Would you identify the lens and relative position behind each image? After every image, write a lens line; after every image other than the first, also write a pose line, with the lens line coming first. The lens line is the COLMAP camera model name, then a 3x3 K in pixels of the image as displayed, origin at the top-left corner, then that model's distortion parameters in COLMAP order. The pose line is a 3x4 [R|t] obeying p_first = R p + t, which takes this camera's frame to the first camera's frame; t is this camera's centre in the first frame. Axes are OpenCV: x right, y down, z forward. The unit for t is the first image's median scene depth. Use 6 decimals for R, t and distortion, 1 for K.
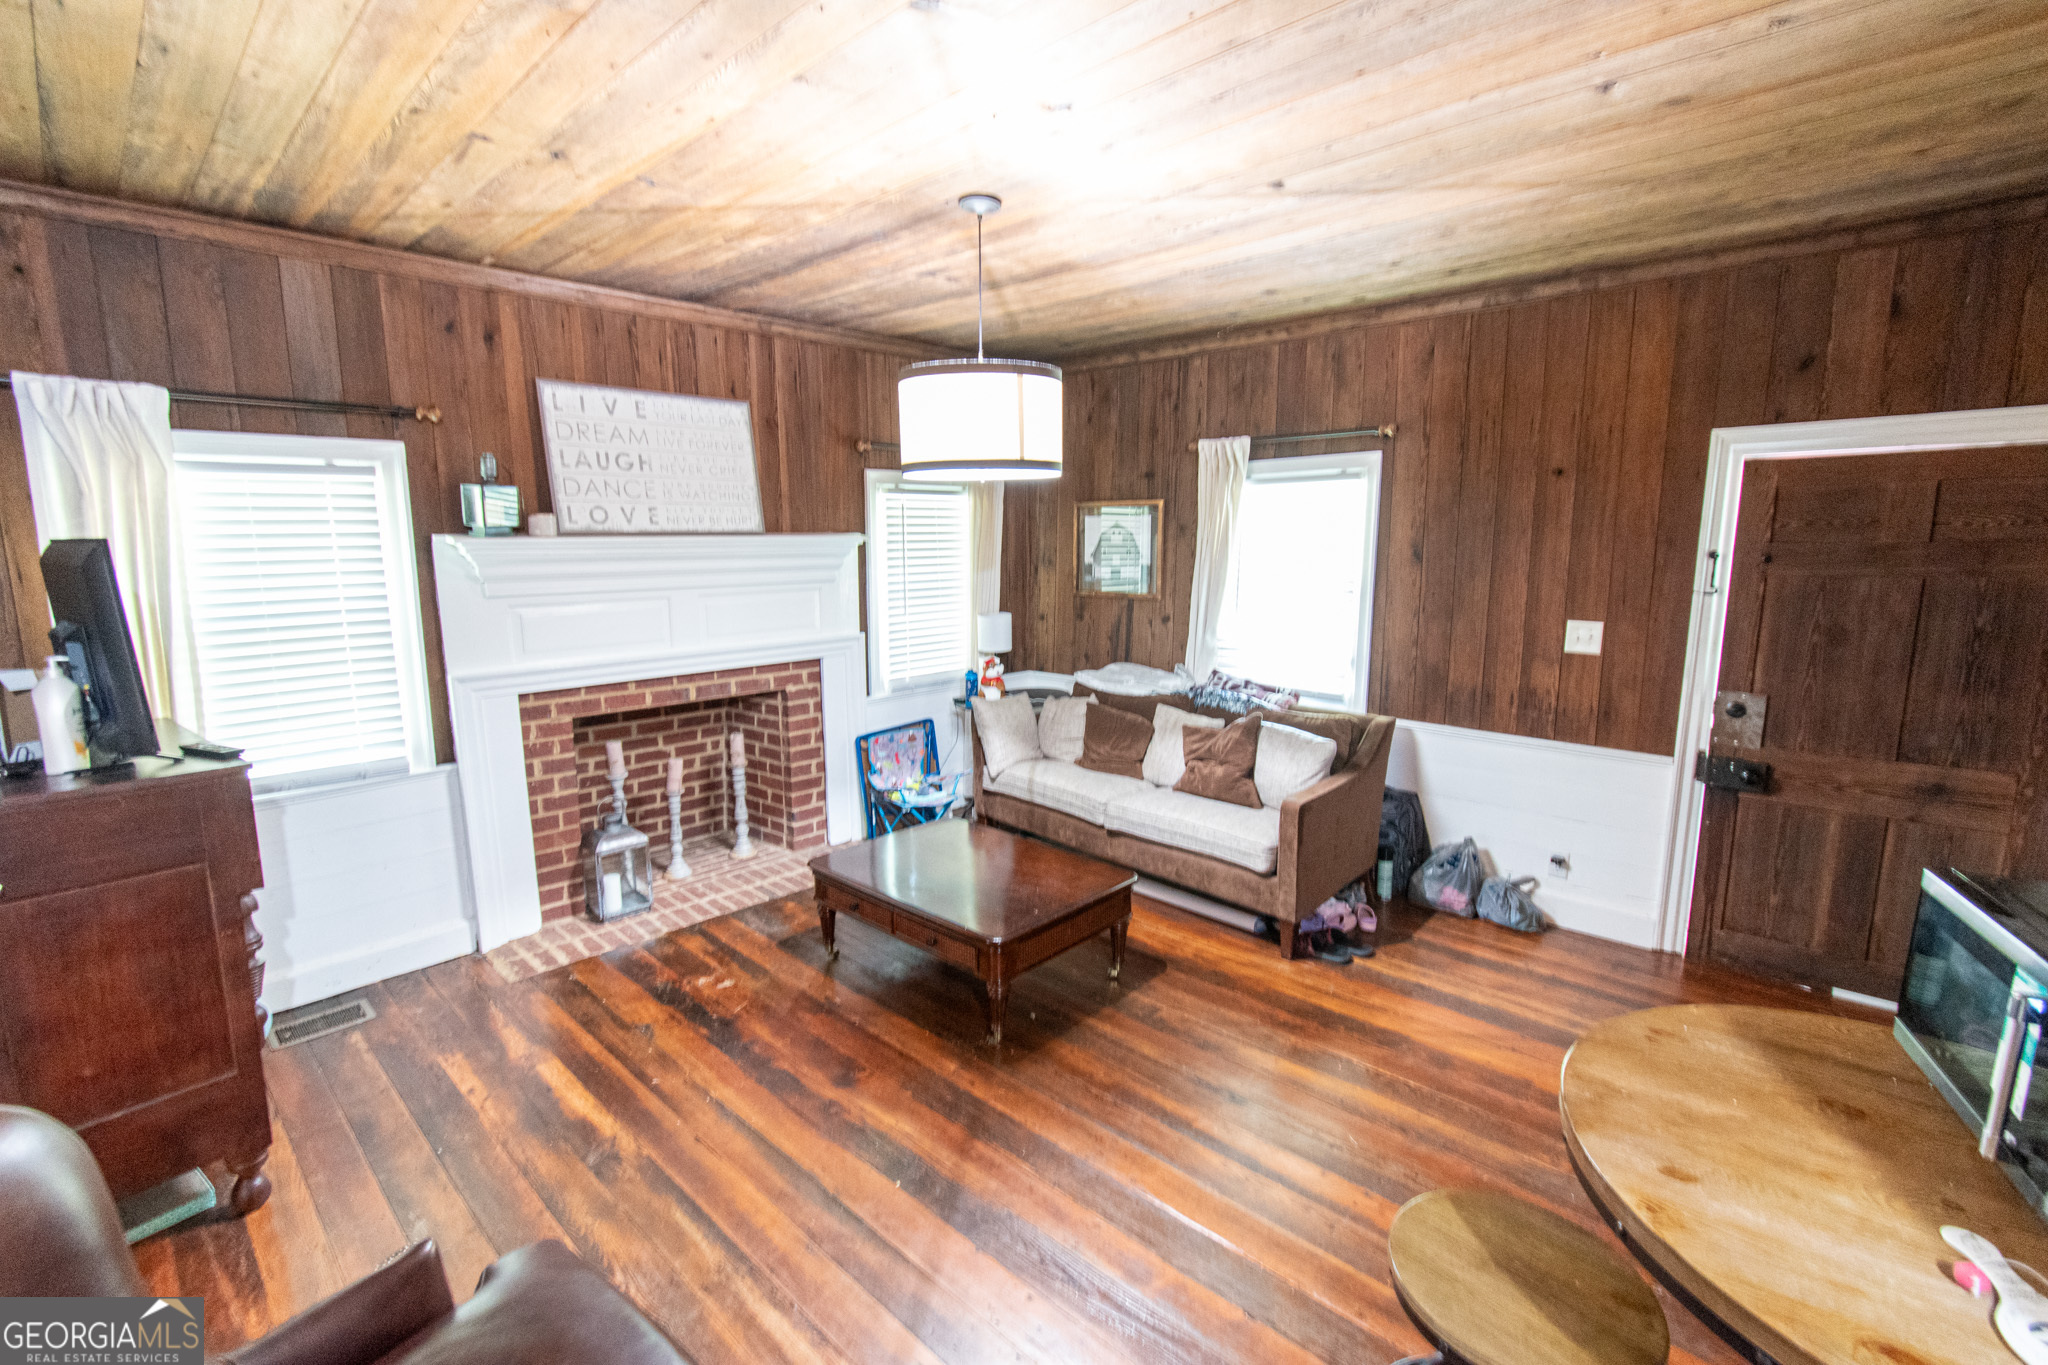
lens RADIAL K [[882.9, 0, 1024.0], [0, 882.9, 682.5], [0, 0, 1]] dist [0.002680, -0.000111]
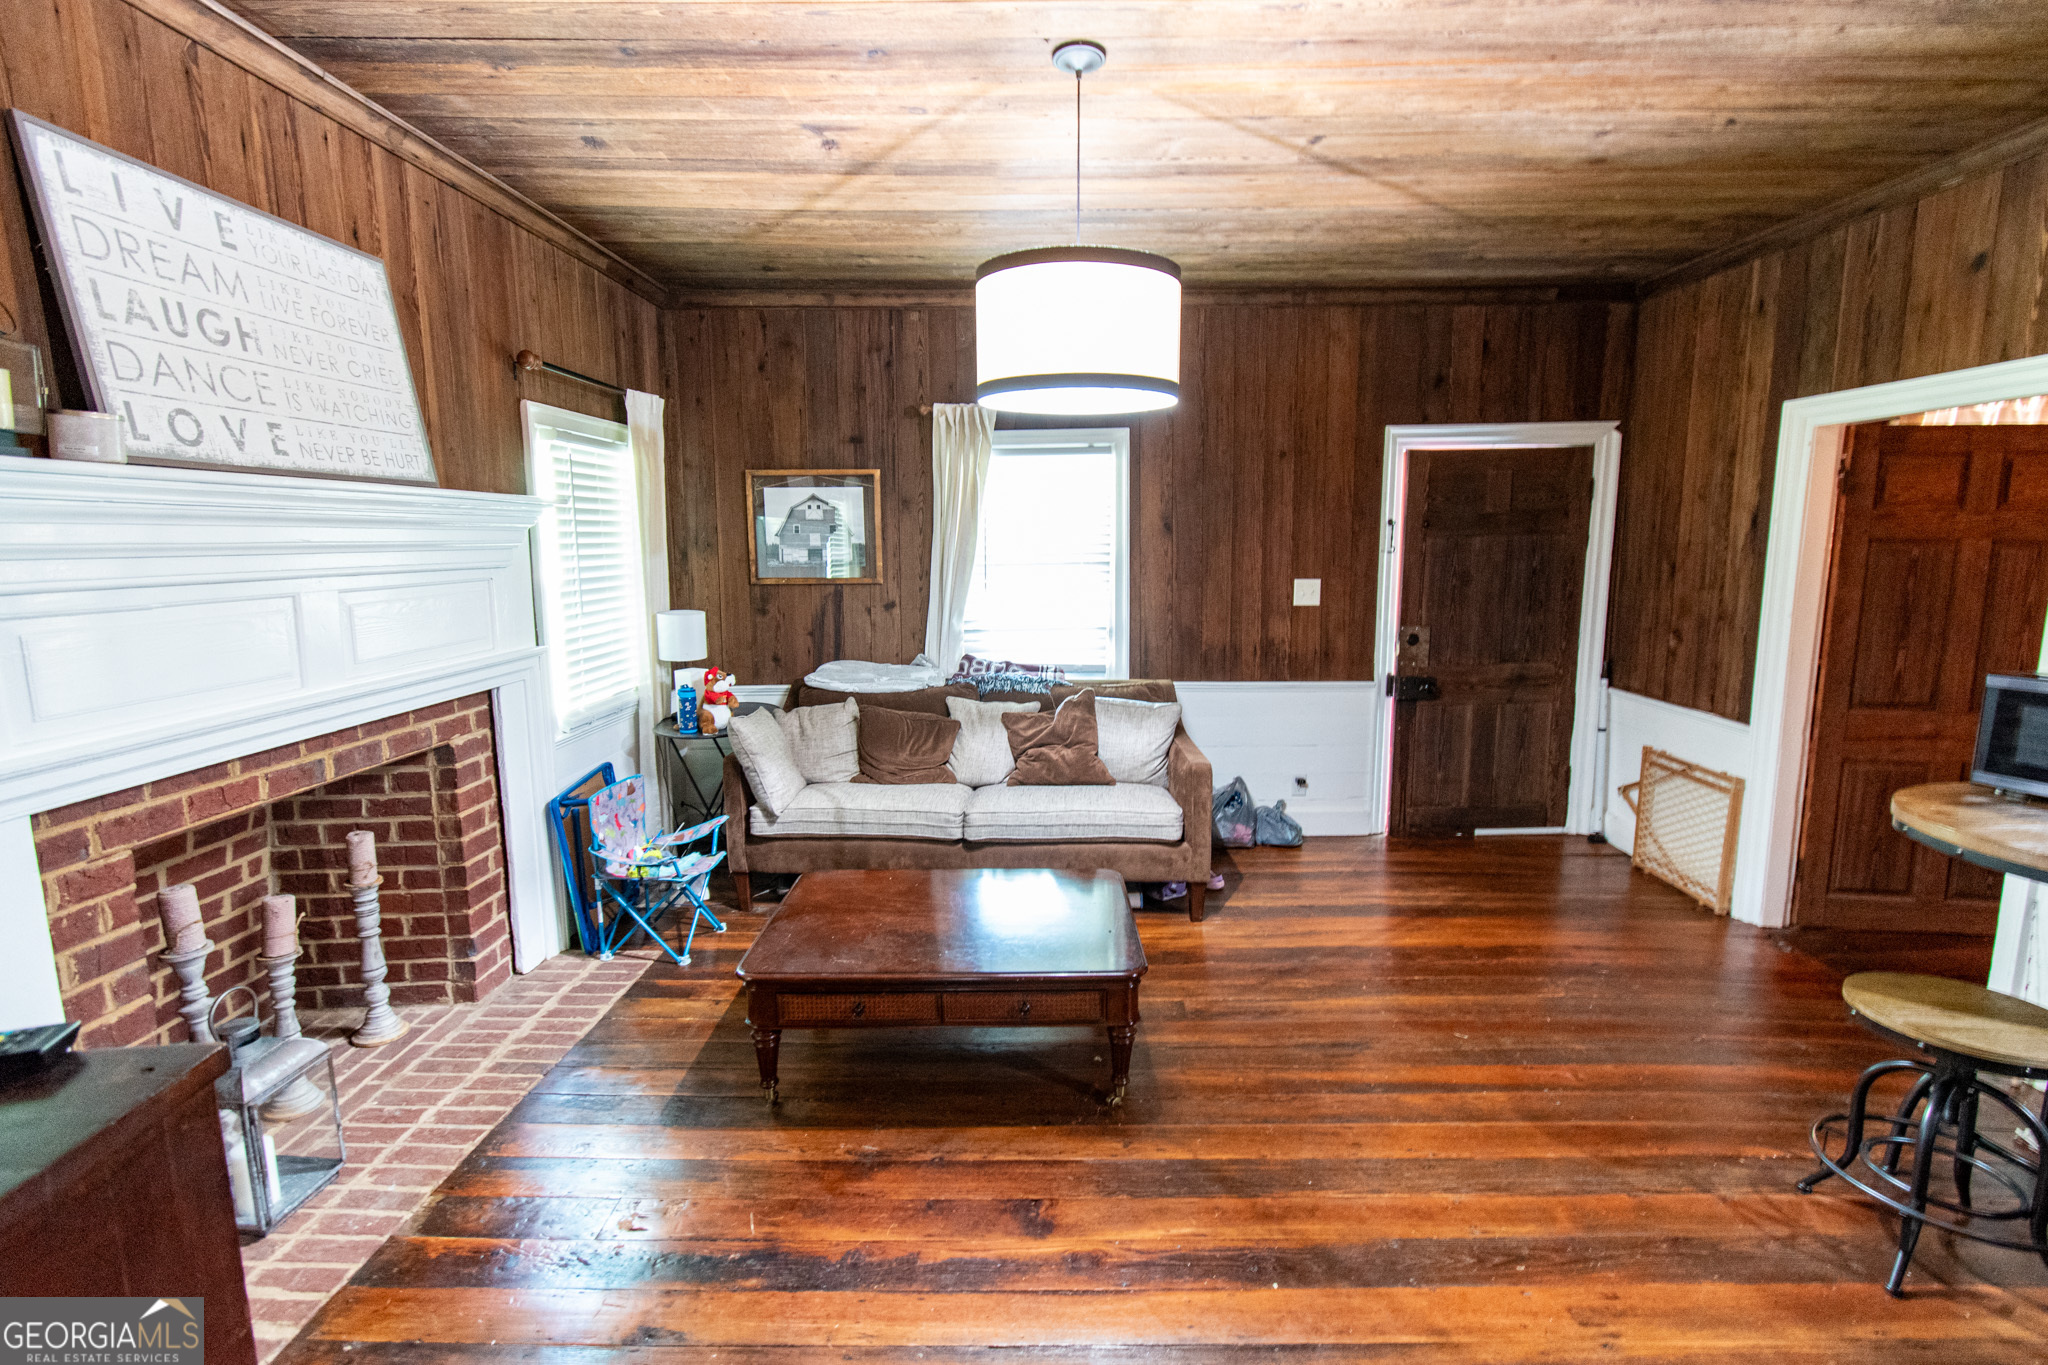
lens RADIAL K [[928.2, 0, 1015.9], [0, 928.2, 684.1], [0, 0, 1]] dist [0.003768, -0.000196]
pose [[0.741374, -0.104860, 0.662849, -0.461596], [0.113598, 0.993072, 0.030045, -0.009356], [-0.661407, 0.053023, 0.748150, 0.288648]]
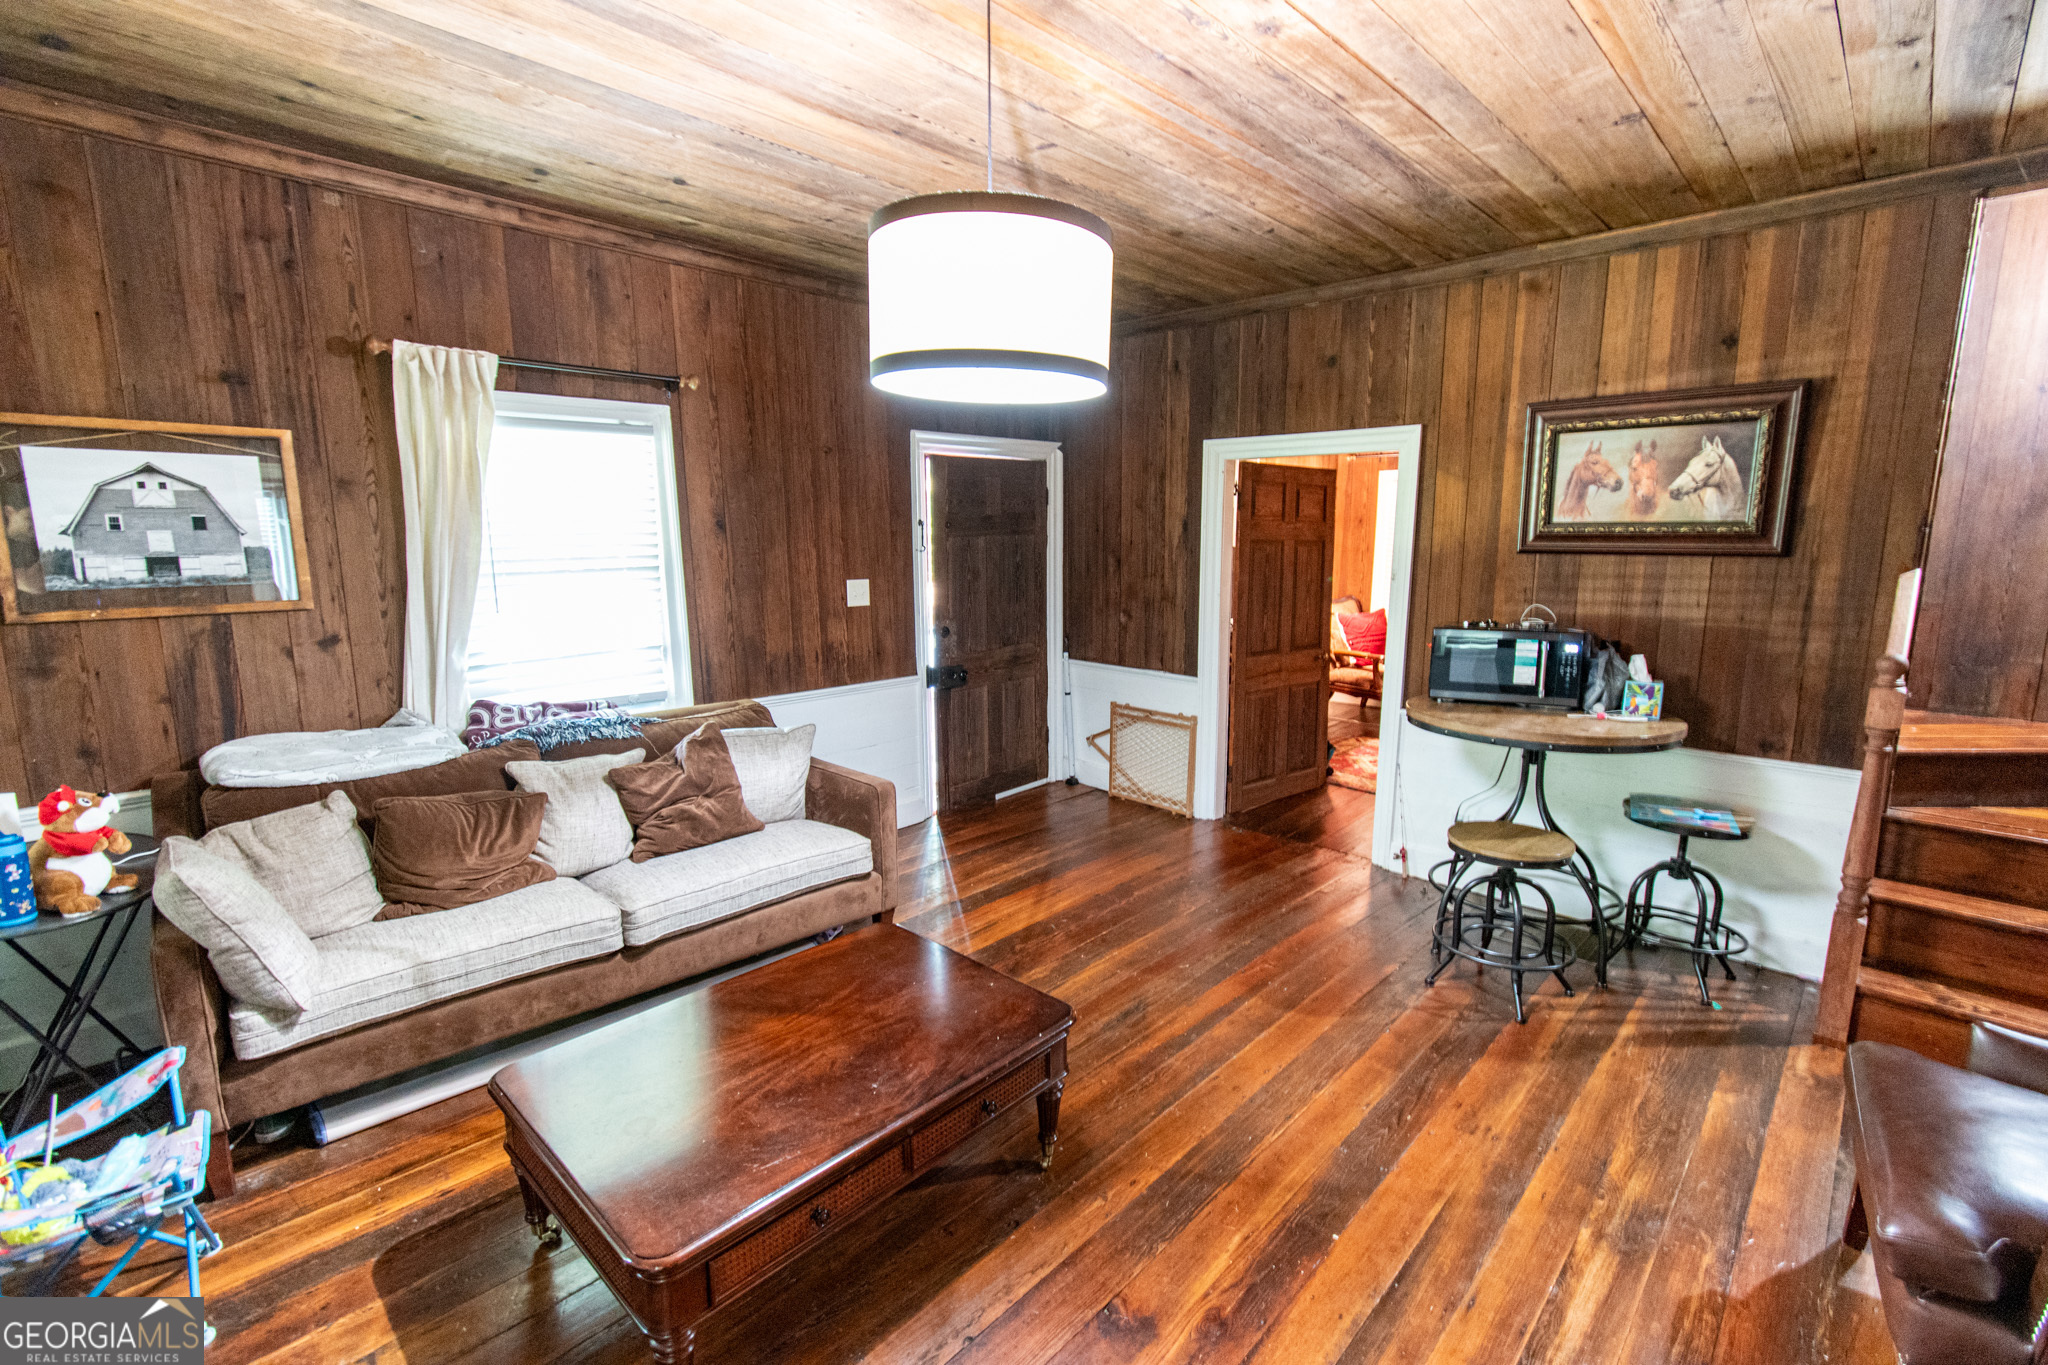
lens RADIAL K [[910.6, 0, 1026.2], [0, 910.6, 685.1], [0, 0, 1]] dist [0.003504, -0.000503]
pose [[0.012947, -0.166885, 0.985891, -0.531451], [0.163478, 0.973061, 0.162566, -0.083442], [-0.986462, 0.159067, 0.039880, 0.671860]]
